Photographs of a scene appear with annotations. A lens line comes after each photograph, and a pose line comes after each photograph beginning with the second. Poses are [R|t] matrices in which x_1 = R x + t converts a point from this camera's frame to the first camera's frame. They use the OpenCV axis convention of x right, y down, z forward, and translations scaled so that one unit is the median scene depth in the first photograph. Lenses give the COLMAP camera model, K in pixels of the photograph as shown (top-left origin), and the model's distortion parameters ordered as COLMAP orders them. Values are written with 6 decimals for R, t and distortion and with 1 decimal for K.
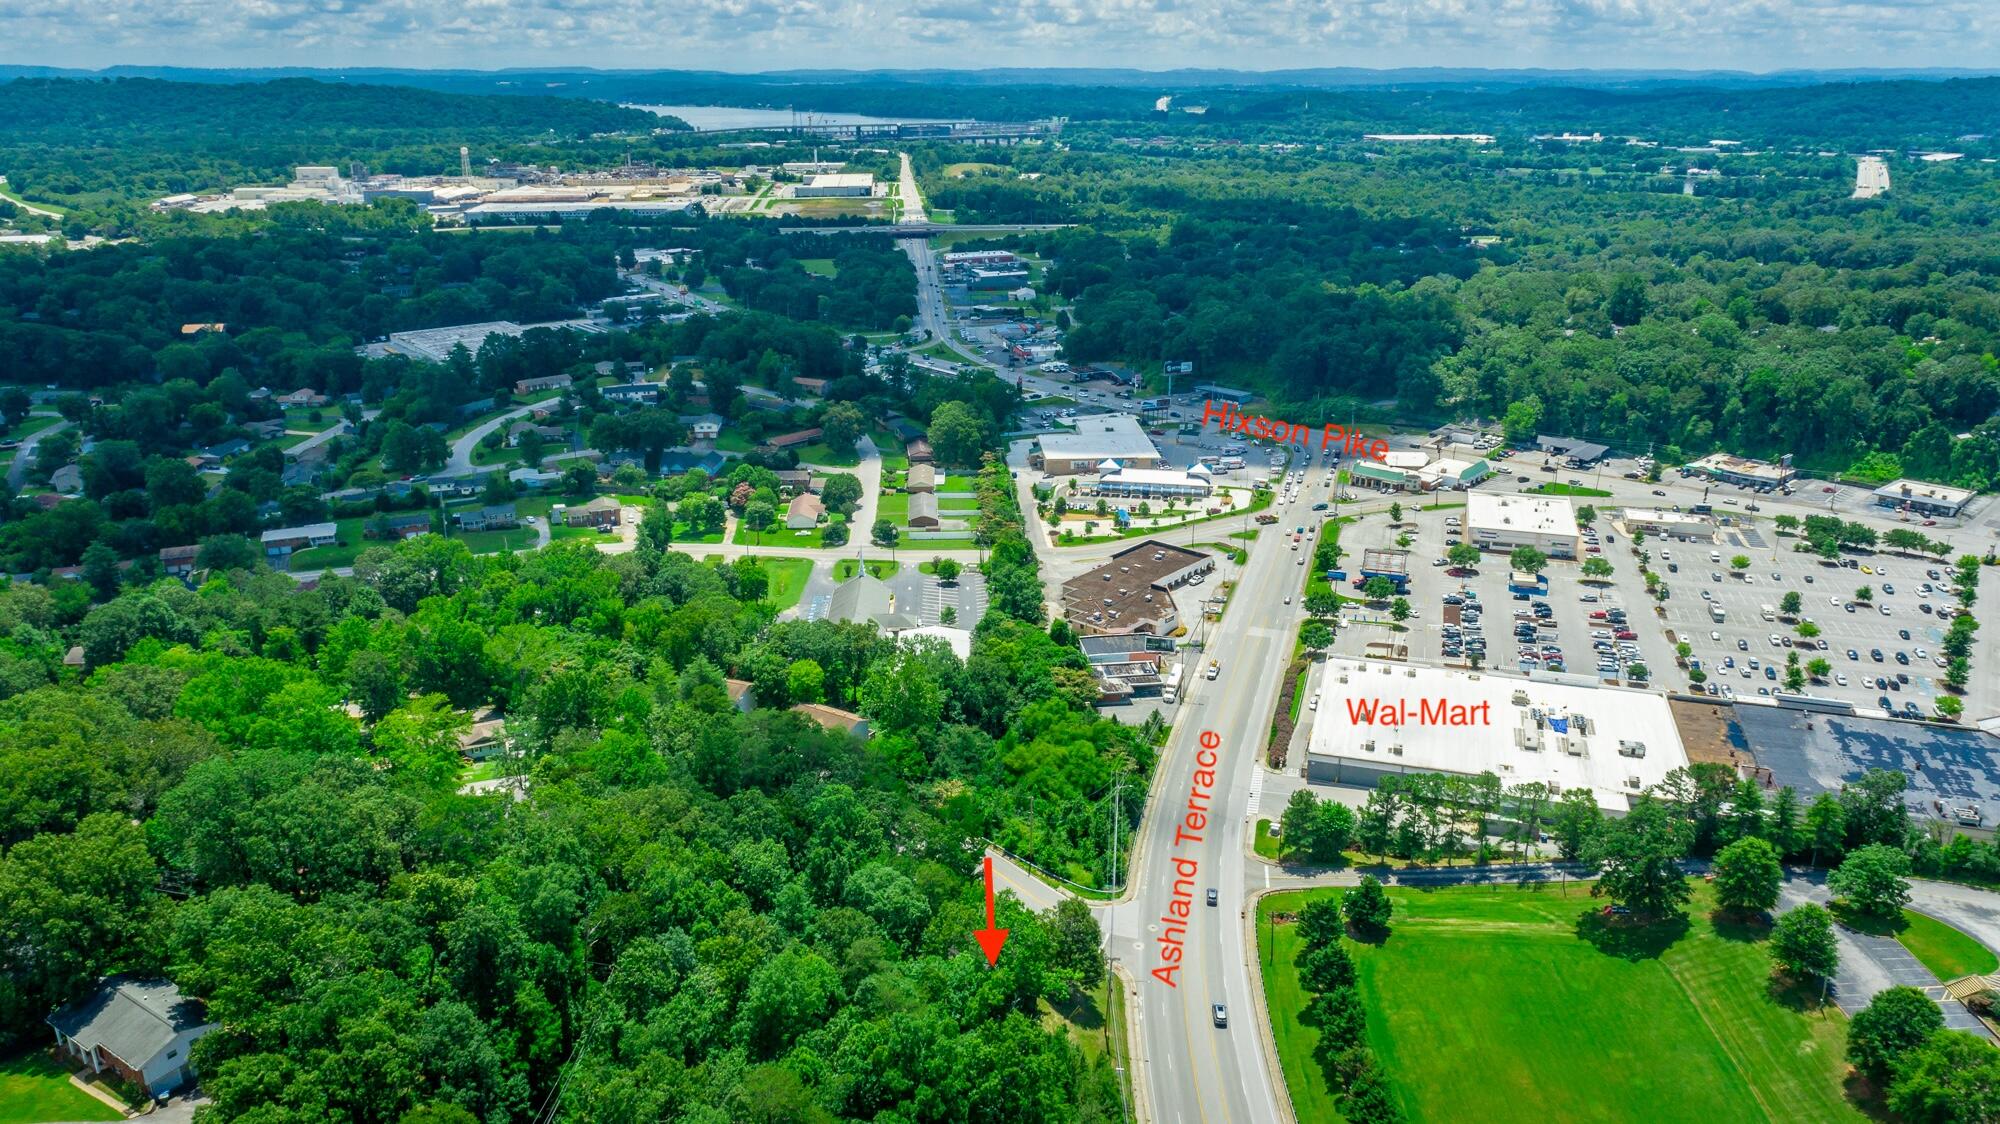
lens RADIAL K [[1372.8, 0, 1001.3], [0, 1372.8, 555.8], [0, 0, 1]] dist [-0.014488, 0.010405]
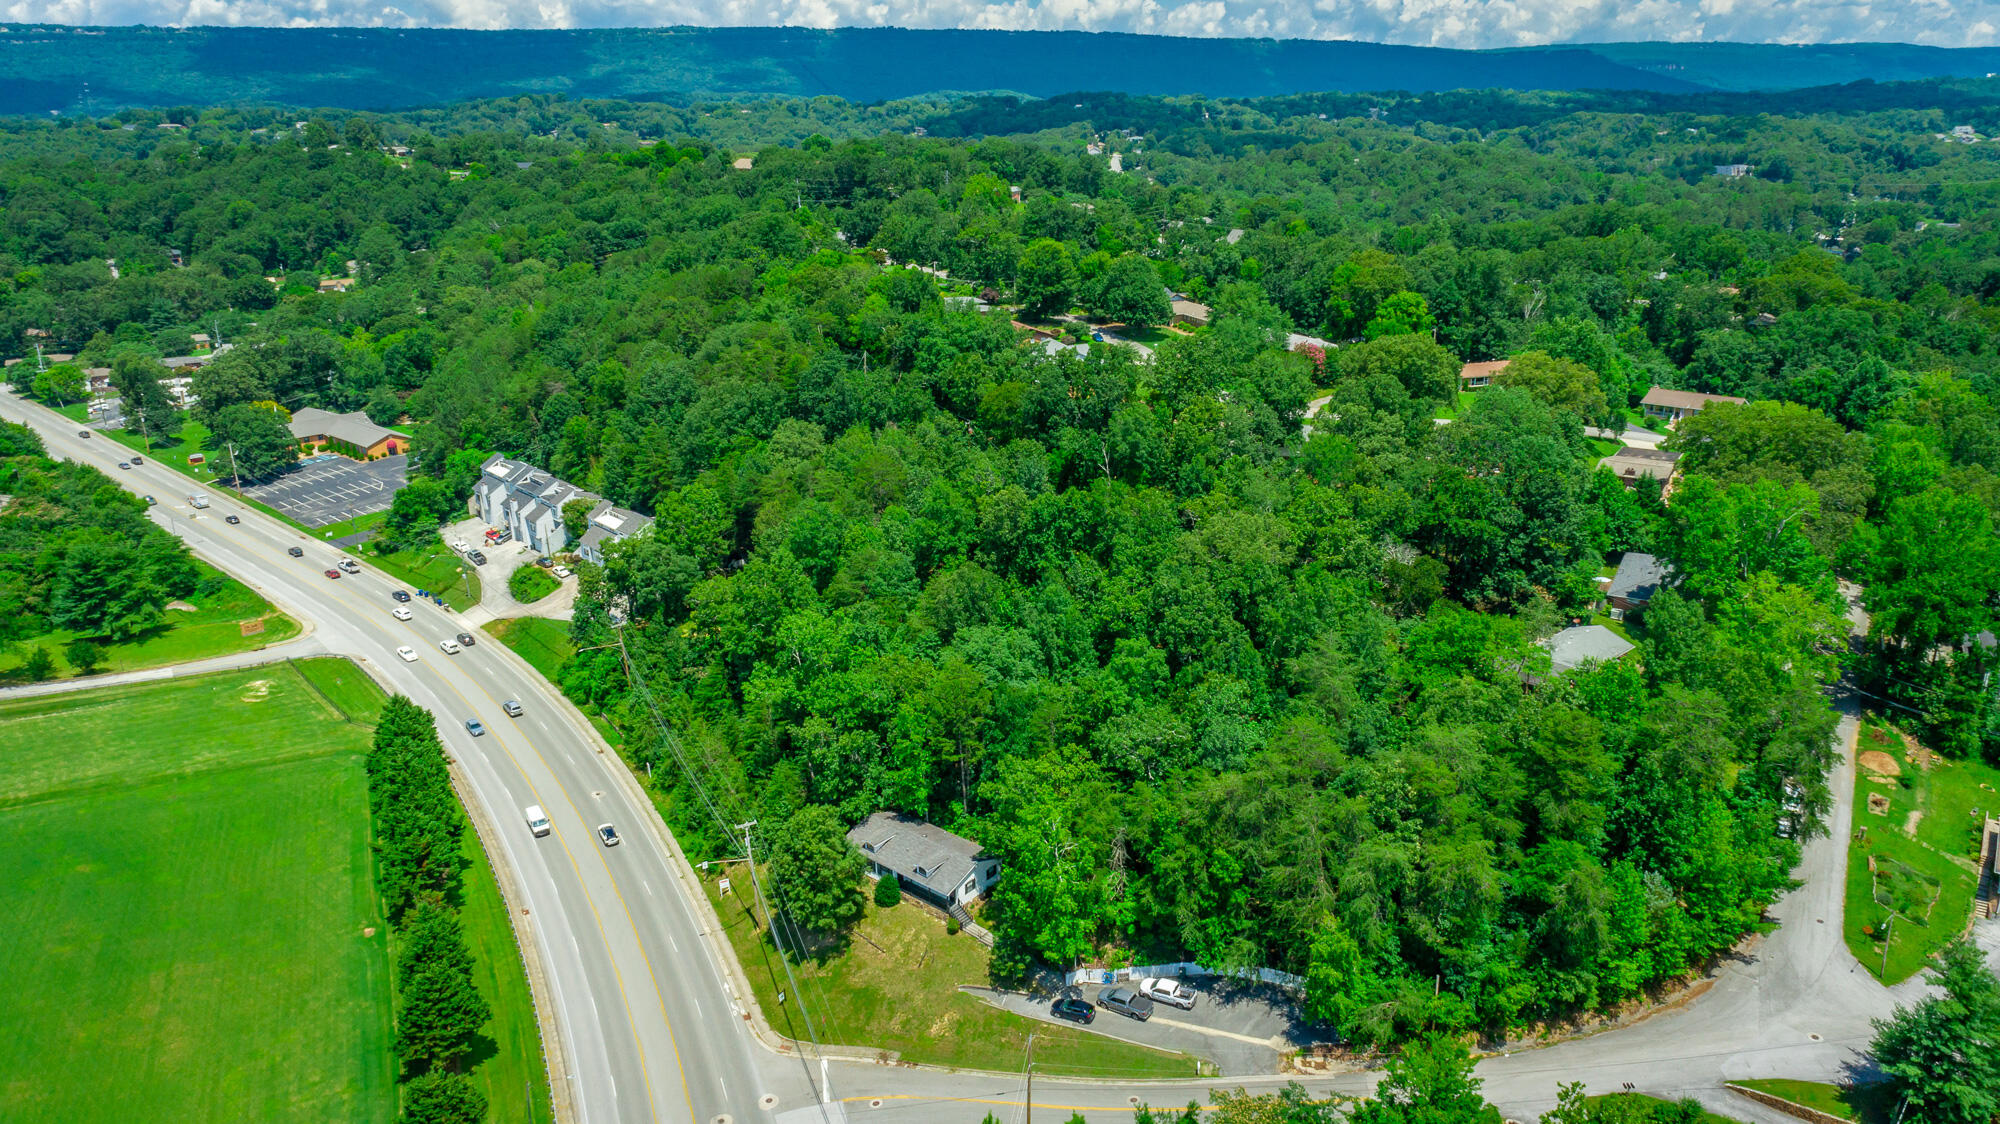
lens RADIAL K [[1372.8, 0, 1001.3], [0, 1372.8, 555.8], [0, 0, 1]] dist [-0.014488, 0.010405]
pose [[-0.894227, 0.149719, -0.421831, 0.111350], [-0.139656, 0.802037, 0.580717, -0.126858], [0.425269, 0.578204, -0.696295, 0.657766]]
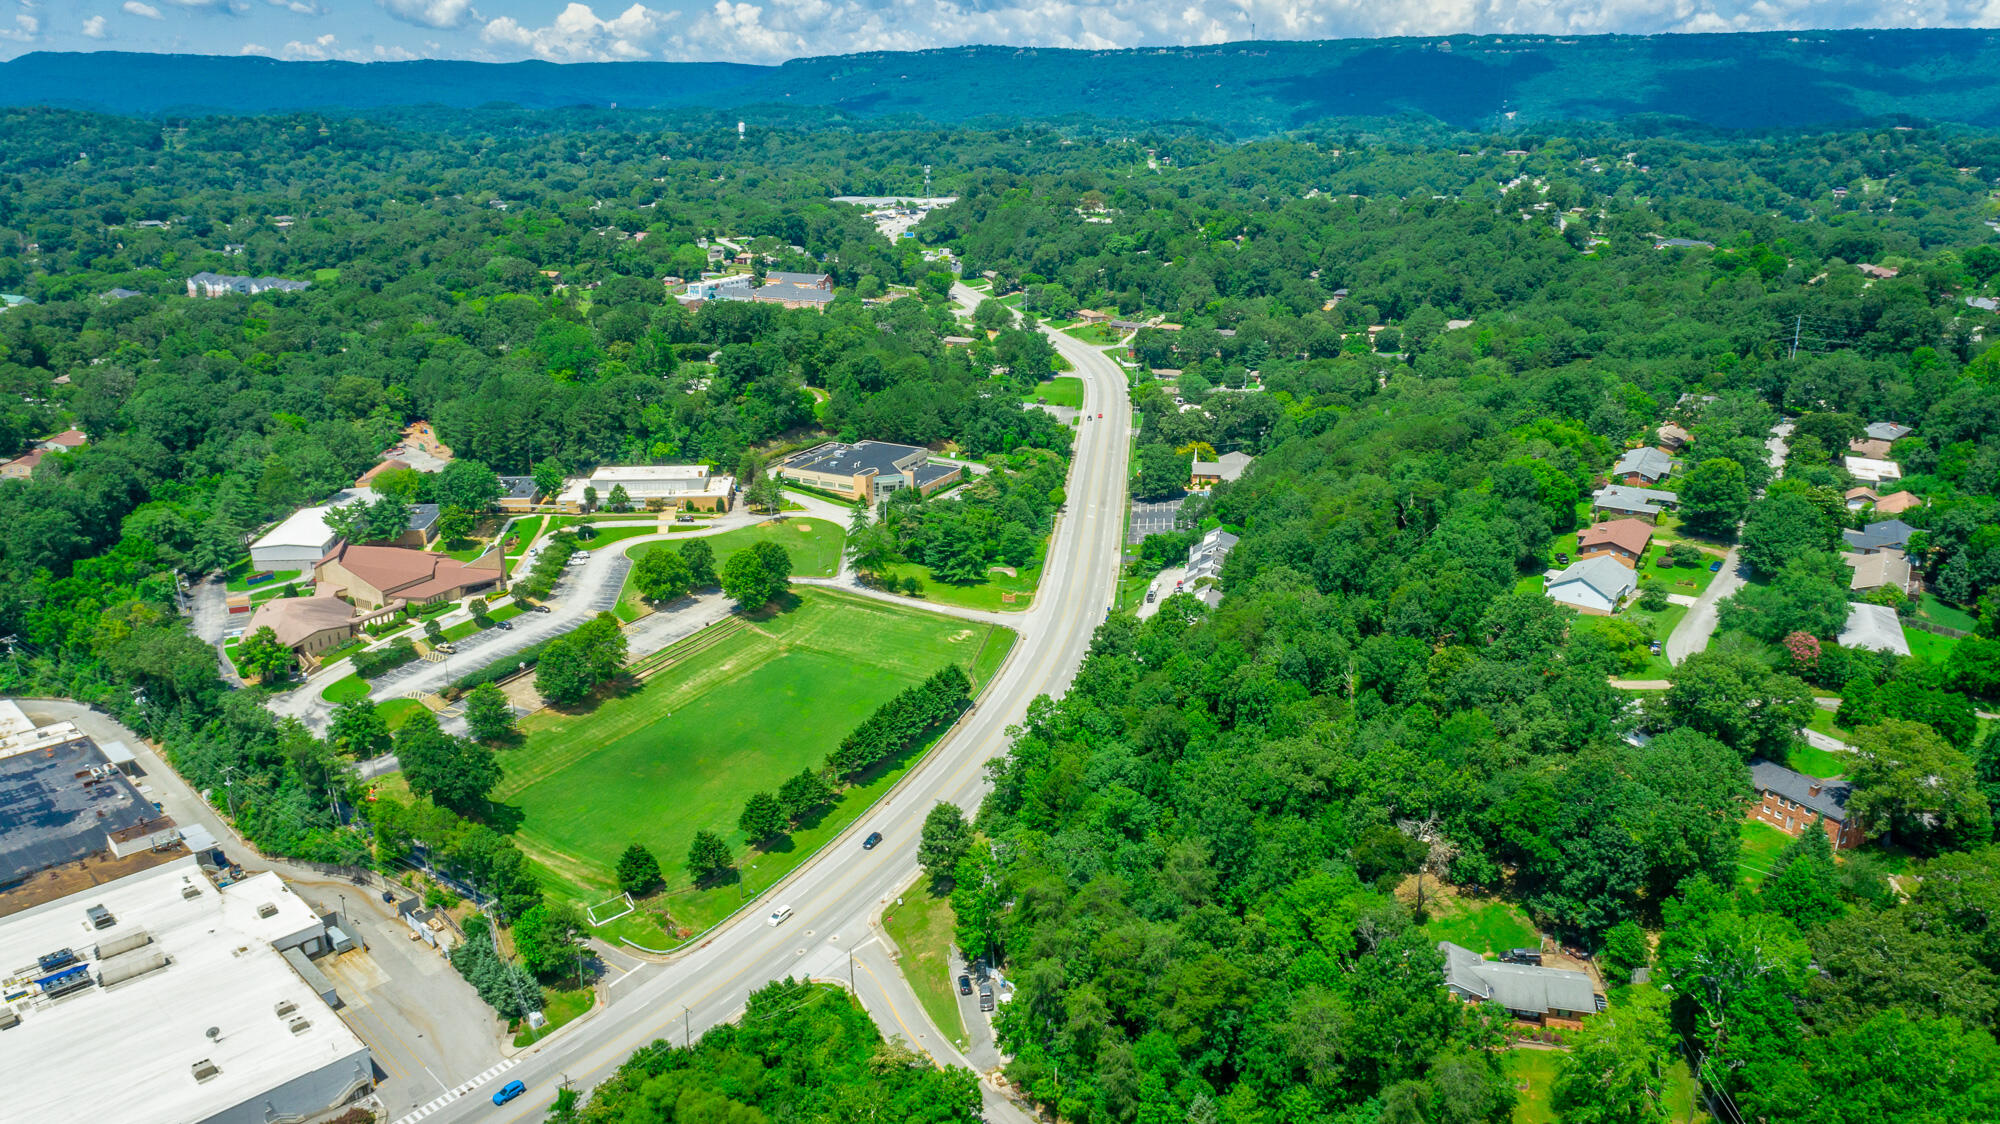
lens RADIAL K [[1384.5, 0, 1002.1], [0, 1384.5, 558.7], [0, 0, 1]] dist [-0.017203, 0.015002]
pose [[-0.888204, -0.149073, 0.434592, -0.209483], [0.148484, 0.802004, 0.578569, -0.262086], [-0.434794, 0.578417, -0.690208, 0.748605]]
